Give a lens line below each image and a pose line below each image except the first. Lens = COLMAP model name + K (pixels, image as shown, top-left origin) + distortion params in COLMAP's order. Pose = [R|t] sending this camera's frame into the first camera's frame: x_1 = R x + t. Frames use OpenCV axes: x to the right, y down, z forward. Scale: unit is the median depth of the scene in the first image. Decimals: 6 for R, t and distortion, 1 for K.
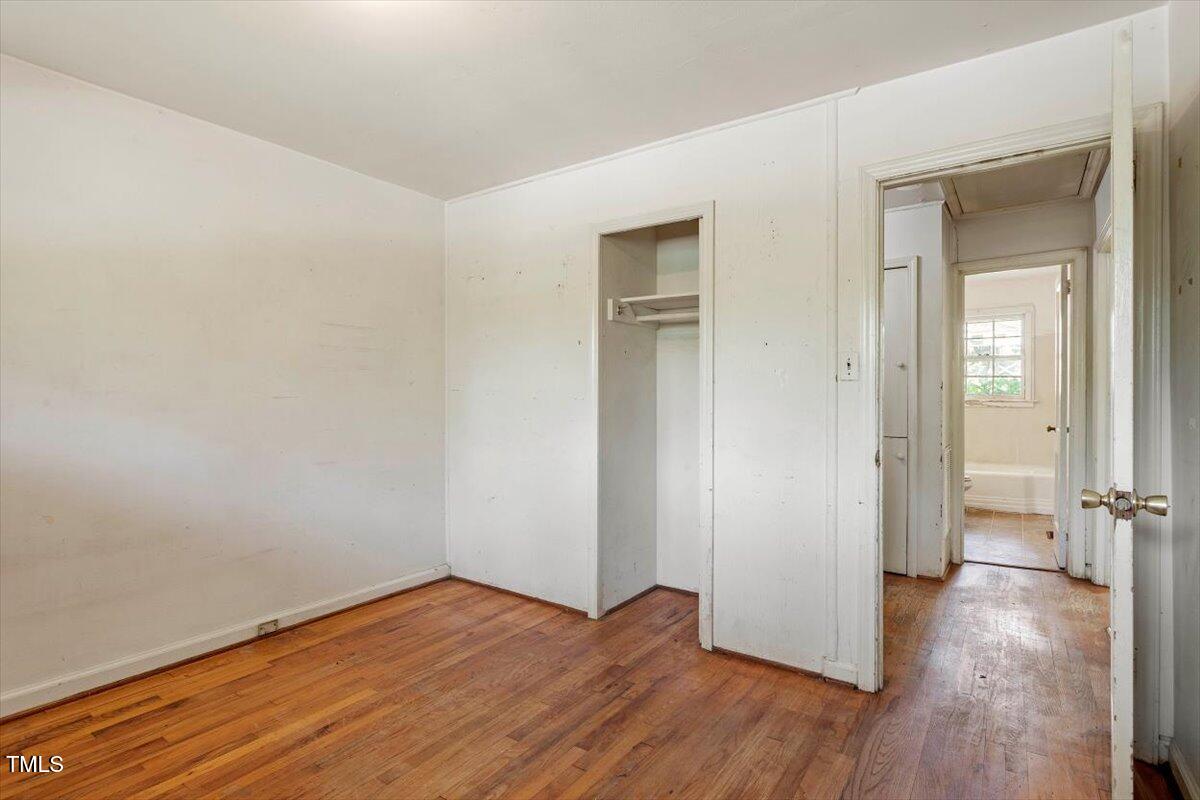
lens RADIAL K [[581.3, 0, 606.0], [0, 581.3, 399.0], [0, 0, 1]] dist [-0.003898, 0.001742]
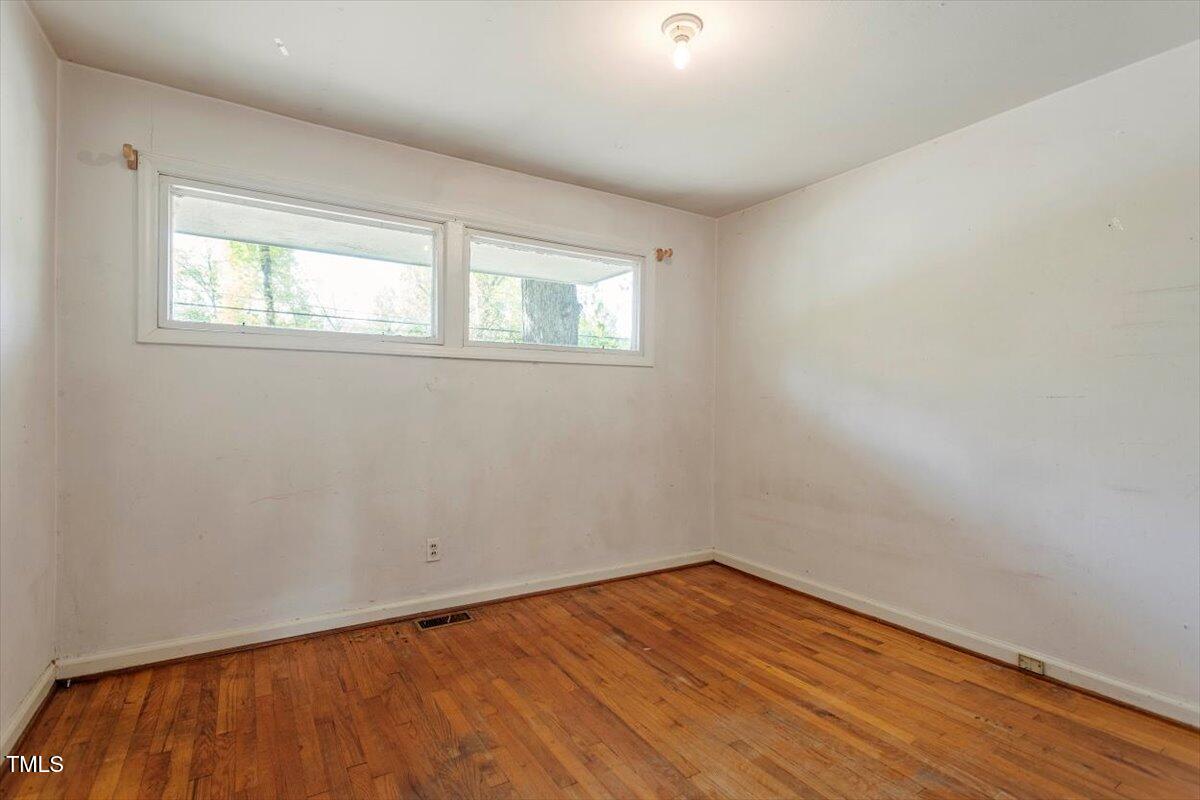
lens RADIAL K [[581.3, 0, 602.5], [0, 581.3, 400.3], [0, 0, 1]] dist [-0.003898, 0.001742]
pose [[-0.385462, -0.007198, -0.922696, 0.537324], [-0.018346, 0.999832, -0.000136, 0.025000], [0.922541, 0.016875, -0.385529, 0.903975]]
